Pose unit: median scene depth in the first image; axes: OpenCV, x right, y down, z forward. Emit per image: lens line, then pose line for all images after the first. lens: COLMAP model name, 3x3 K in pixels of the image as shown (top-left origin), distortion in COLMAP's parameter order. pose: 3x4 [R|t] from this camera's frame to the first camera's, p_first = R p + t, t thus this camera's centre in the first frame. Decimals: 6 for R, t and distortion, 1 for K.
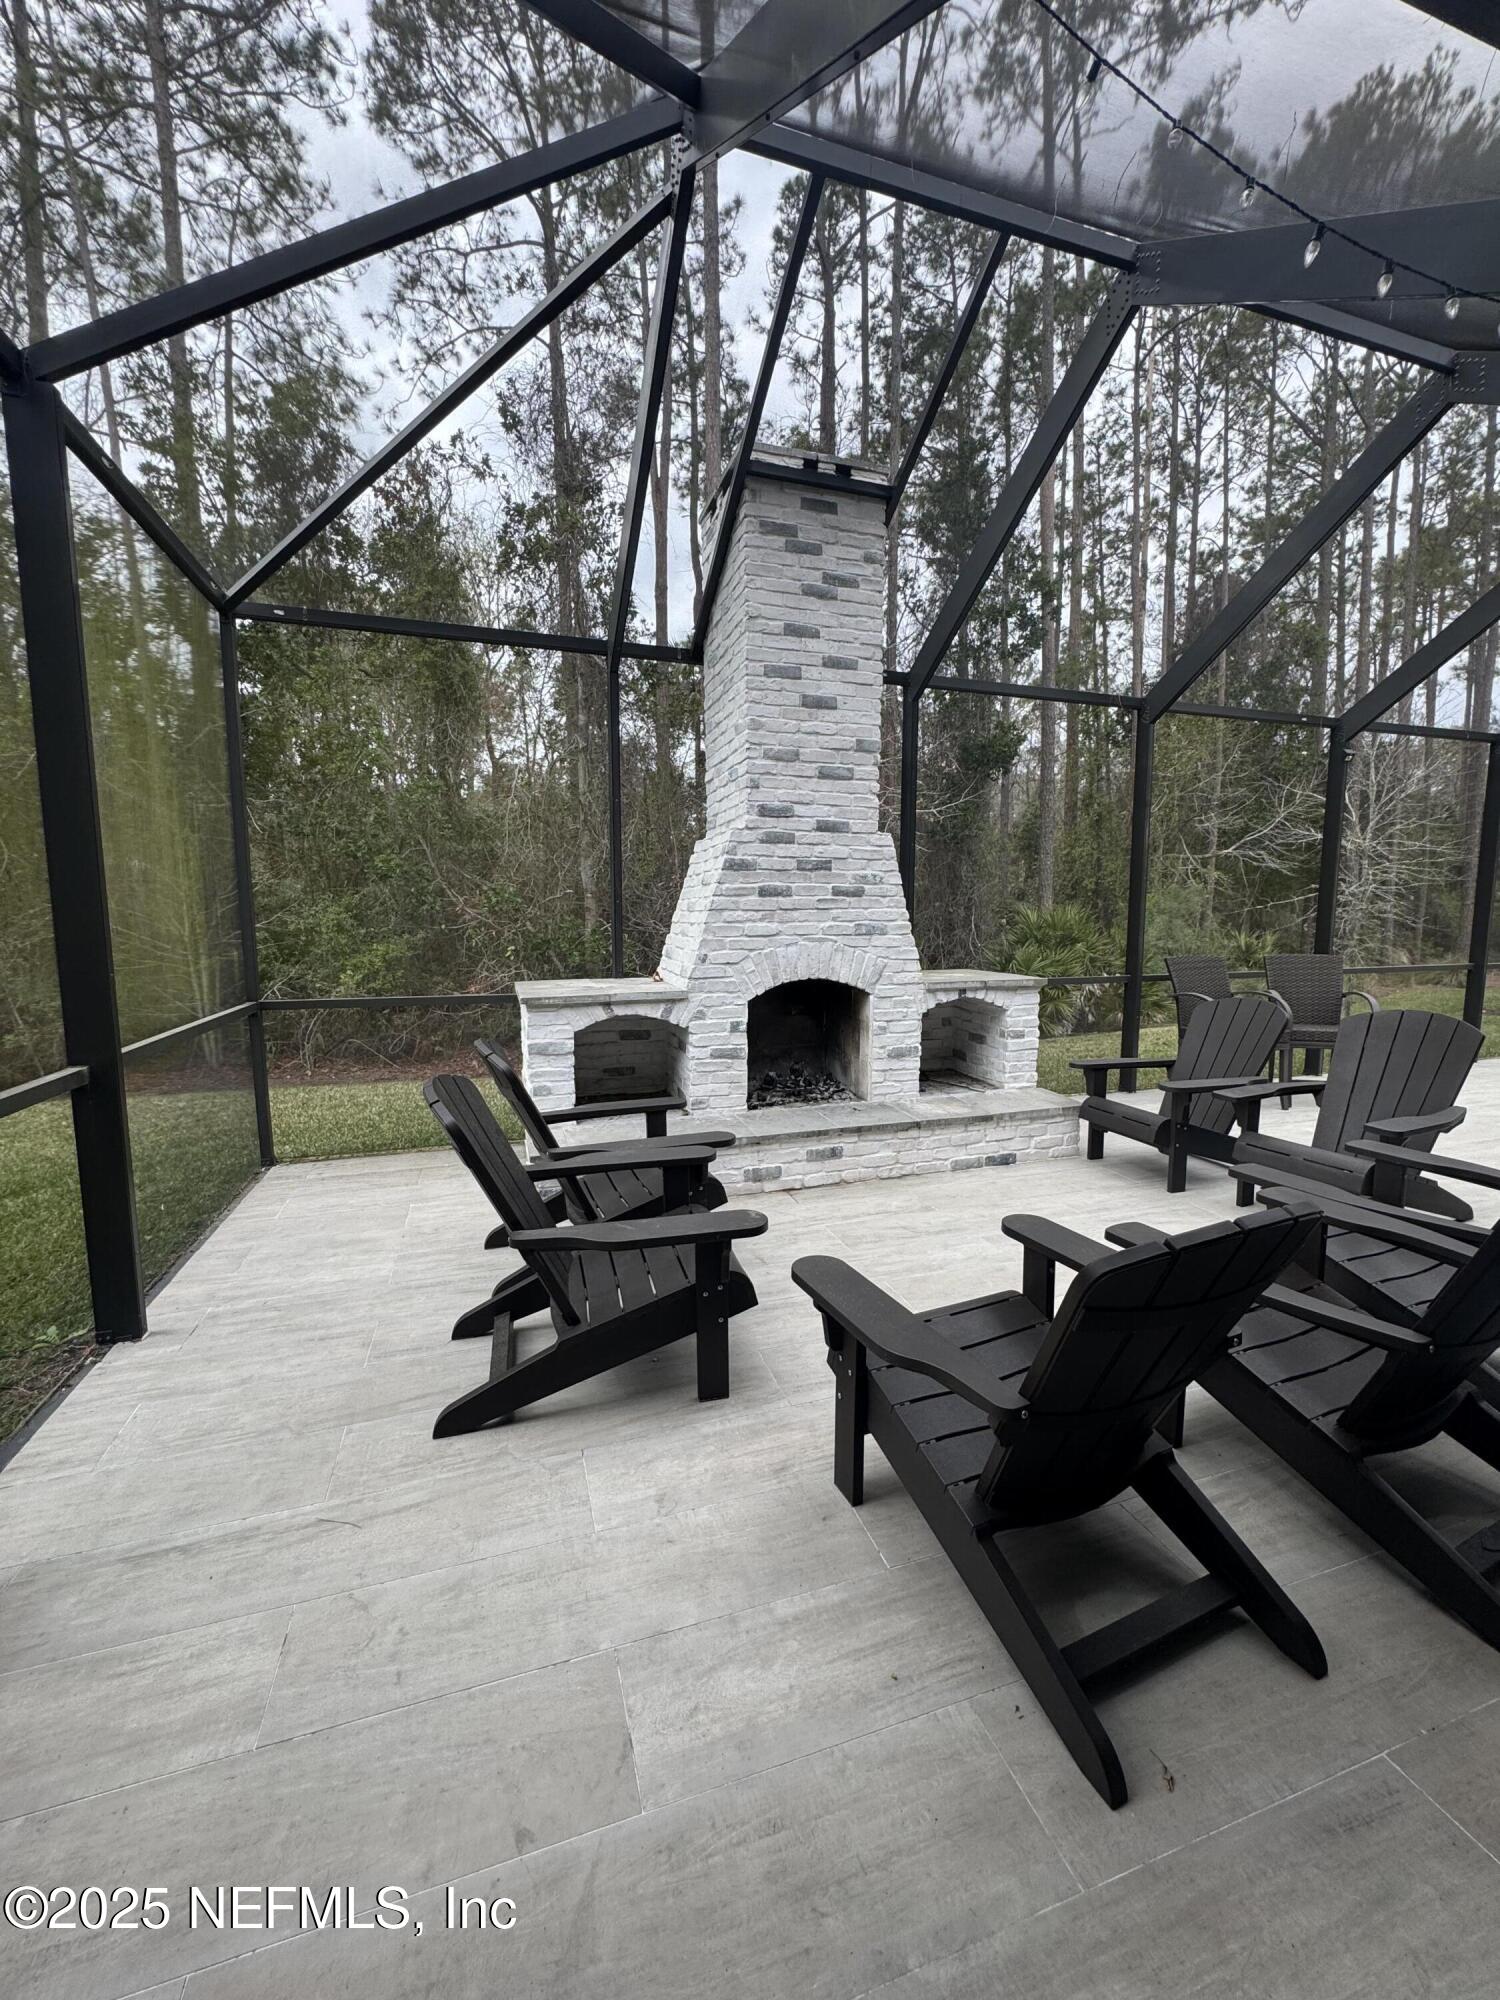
lens RADIAL K [[798.2, 0, 749.8], [0, 798.2, 1000.3], [0, 0, 1]] dist [-0.000766, -0.000004]
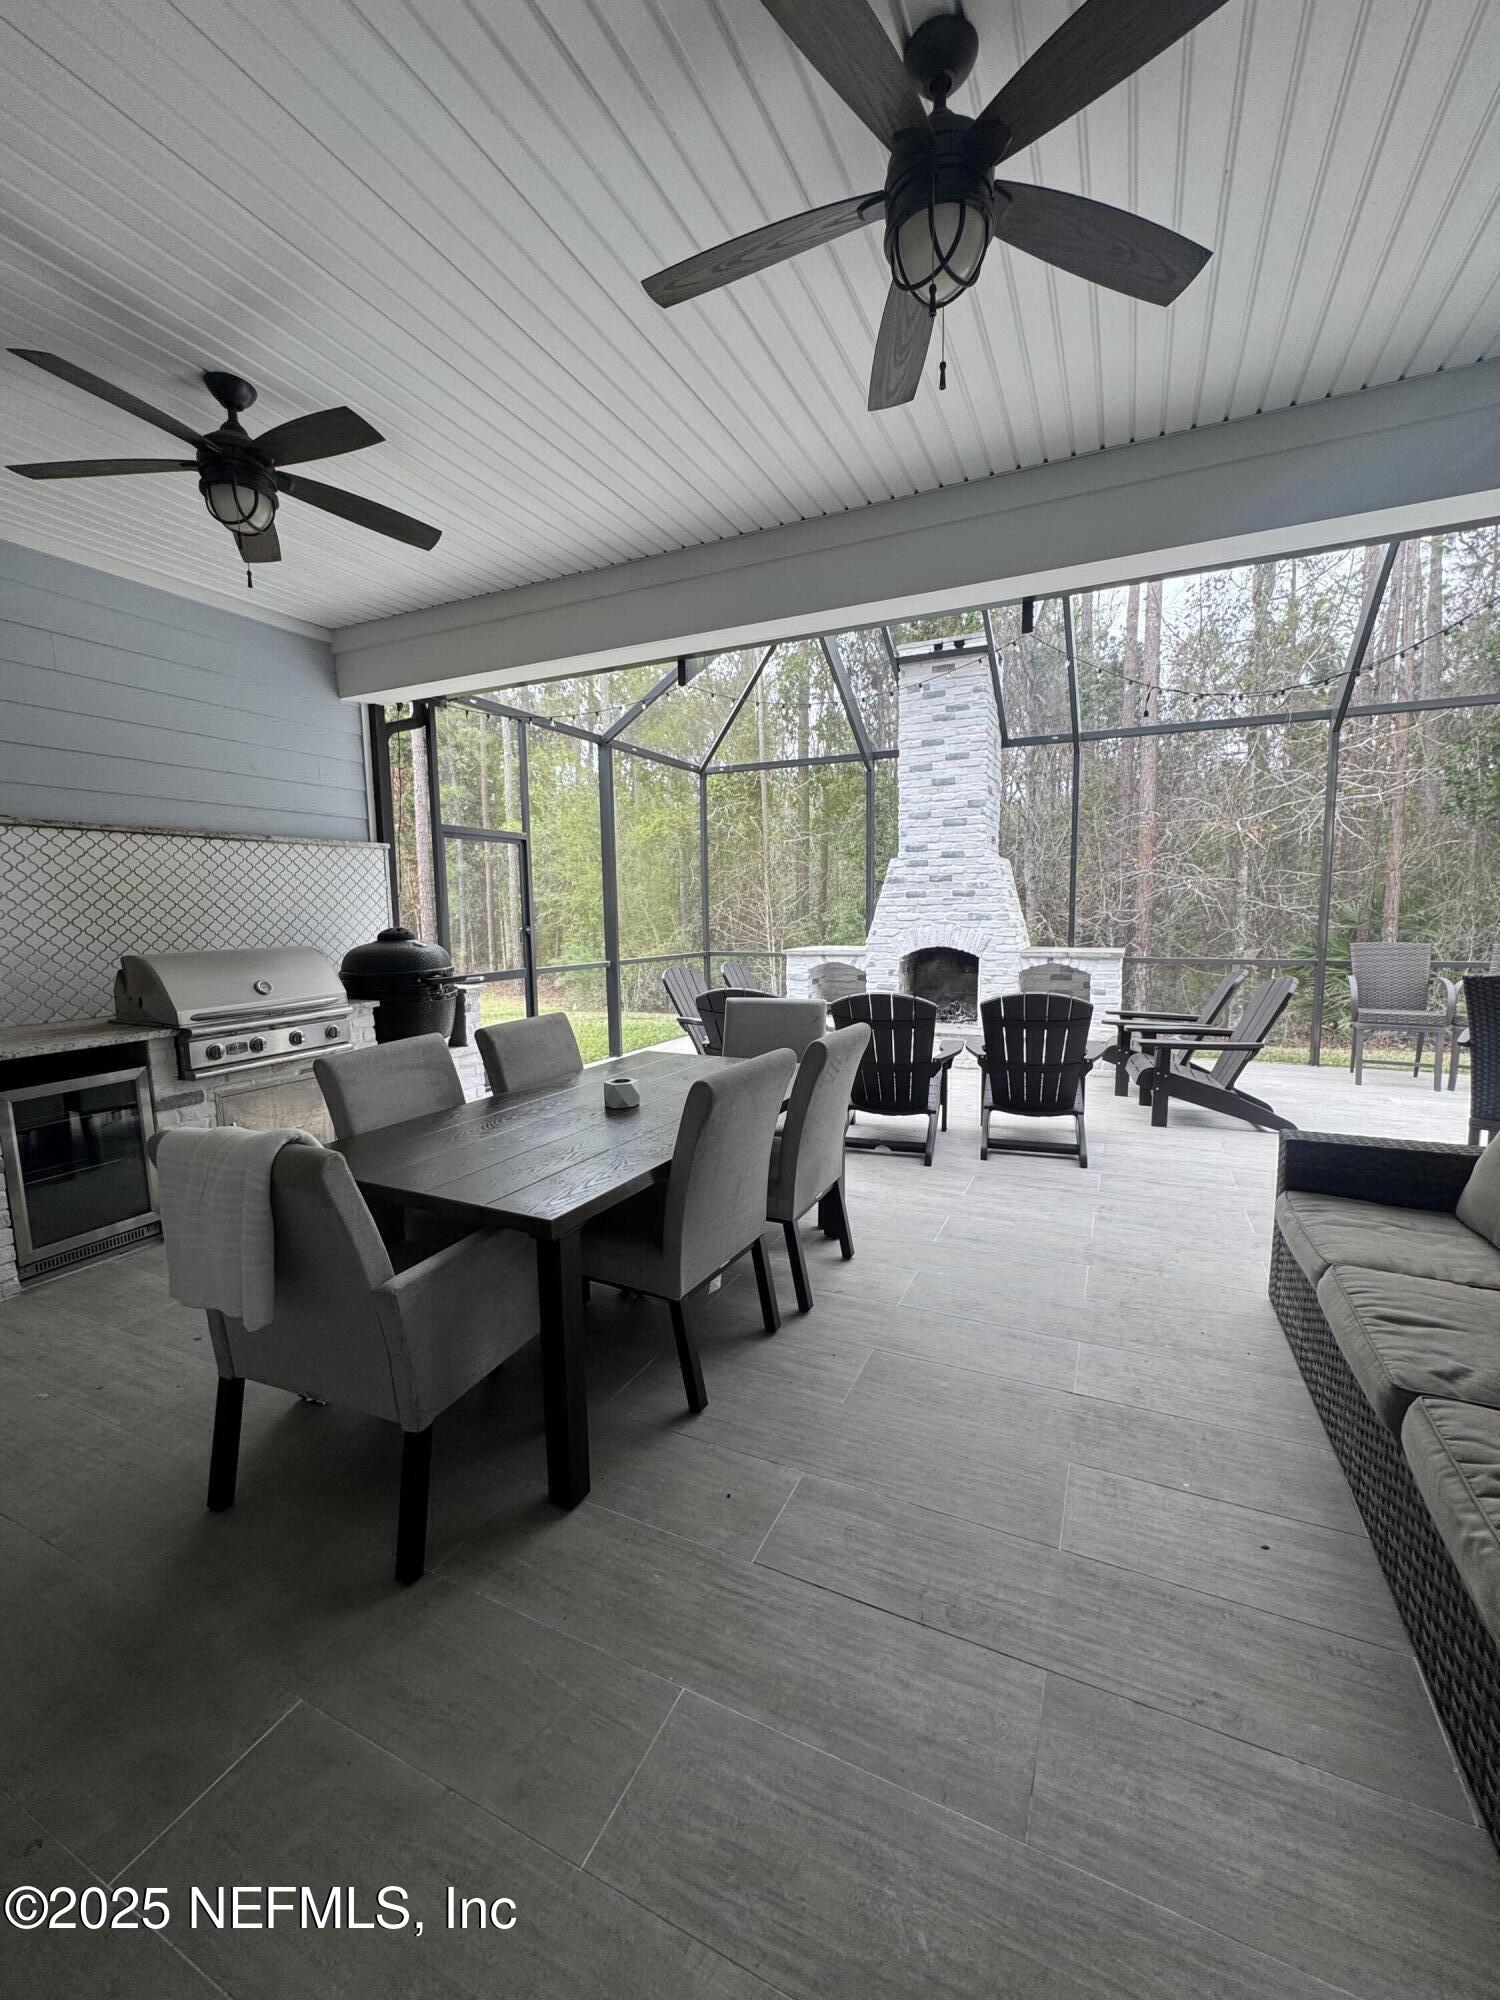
lens RADIAL K [[798.2, 0, 750.1], [0, 798.2, 1003.1], [0, 0, 1]] dist [-0.000766, -0.000004]
pose [[0.735408, 0.069969, -0.674002, 0.948169], [-0.063614, 0.997391, 0.034130, 0.060726], [0.674632, 0.017776, 0.737941, -0.506964]]
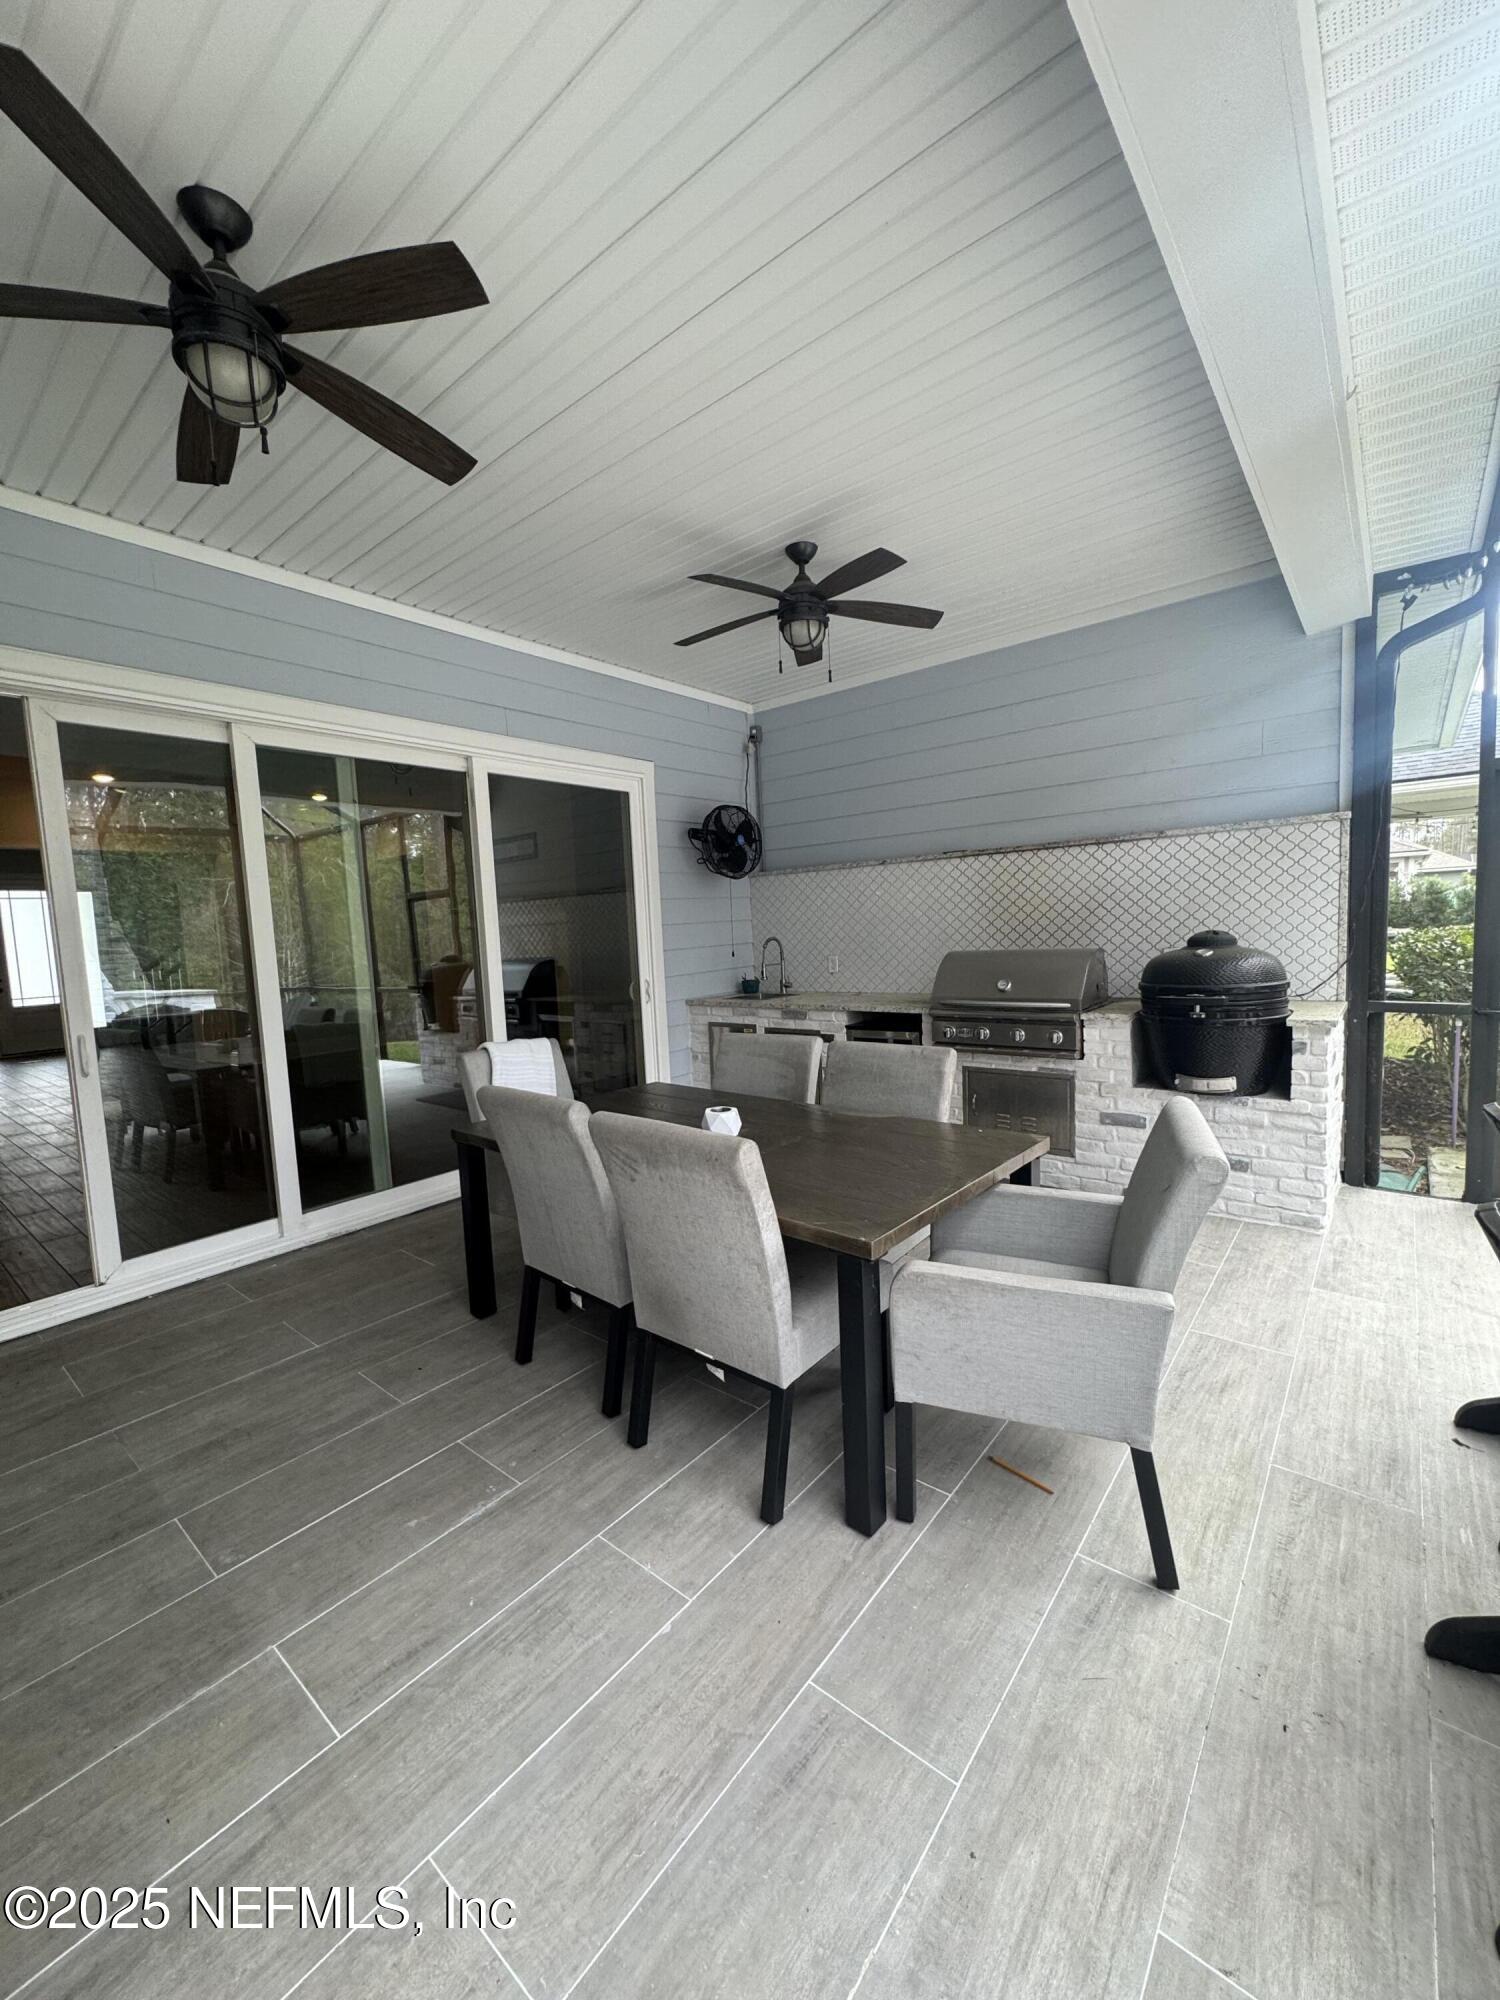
lens RADIAL K [[798.2, 0, 751.7], [0, 798.2, 999.6], [0, 0, 1]] dist [-0.000766, -0.000004]
pose [[-0.834516, 0.082227, -0.544813, 0.506705], [-0.023768, 0.982509, 0.184694, -0.190244], [0.550471, 0.167080, -0.817965, 1.619700]]
